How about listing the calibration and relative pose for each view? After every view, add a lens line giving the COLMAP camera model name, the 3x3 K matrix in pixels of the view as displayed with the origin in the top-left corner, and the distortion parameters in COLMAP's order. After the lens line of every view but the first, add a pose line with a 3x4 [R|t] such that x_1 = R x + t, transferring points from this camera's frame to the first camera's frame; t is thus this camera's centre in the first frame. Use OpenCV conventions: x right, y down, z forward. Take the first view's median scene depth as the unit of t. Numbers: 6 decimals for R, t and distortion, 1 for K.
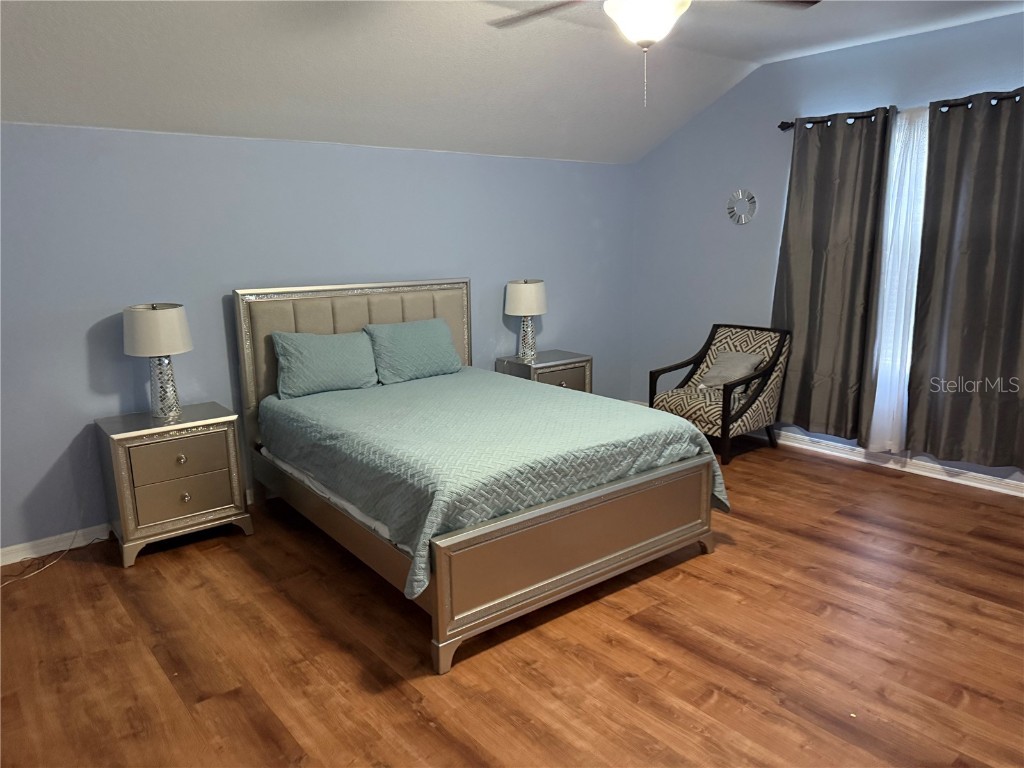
lens RADIAL K [[762.8, 0, 514.5], [0, 762.8, 380.9], [0, 0, 1]] dist [0.124566, -0.129342]
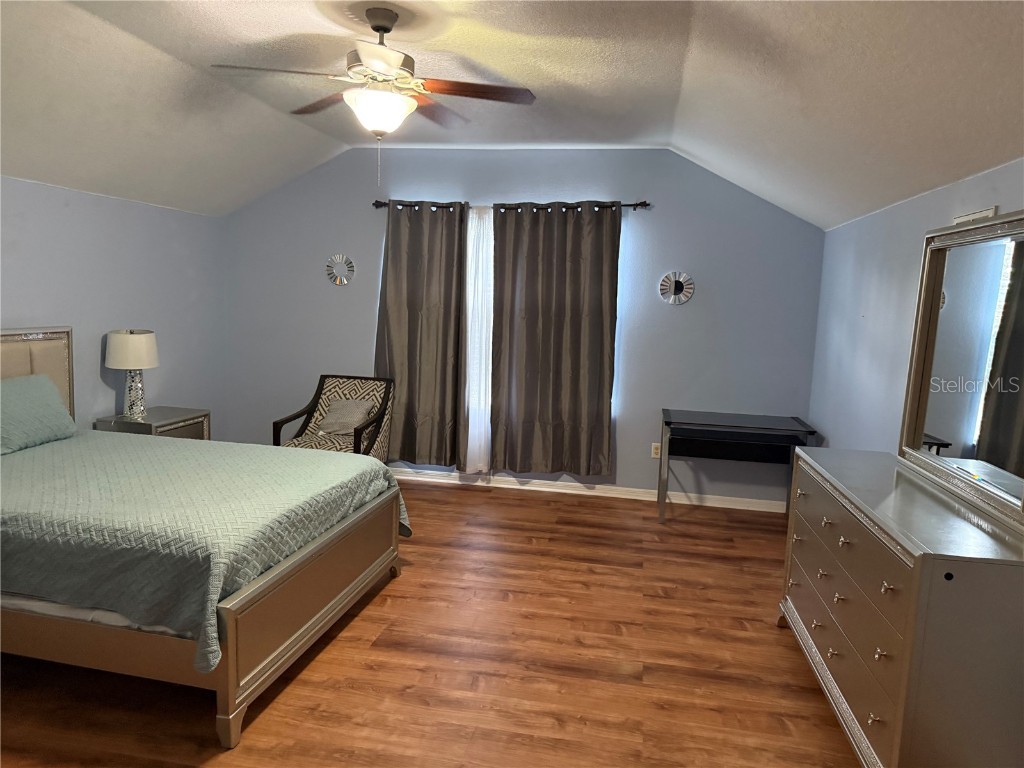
lens RADIAL K [[762.8, 0, 514.5], [0, 762.8, 380.9], [0, 0, 1]] dist [0.124566, -0.129342]
pose [[0.763935, -0.030393, 0.644577, -0.289645], [0.075587, 0.996228, -0.042610, 0.000841], [-0.640851, 0.081273, 0.763351, 0.012515]]
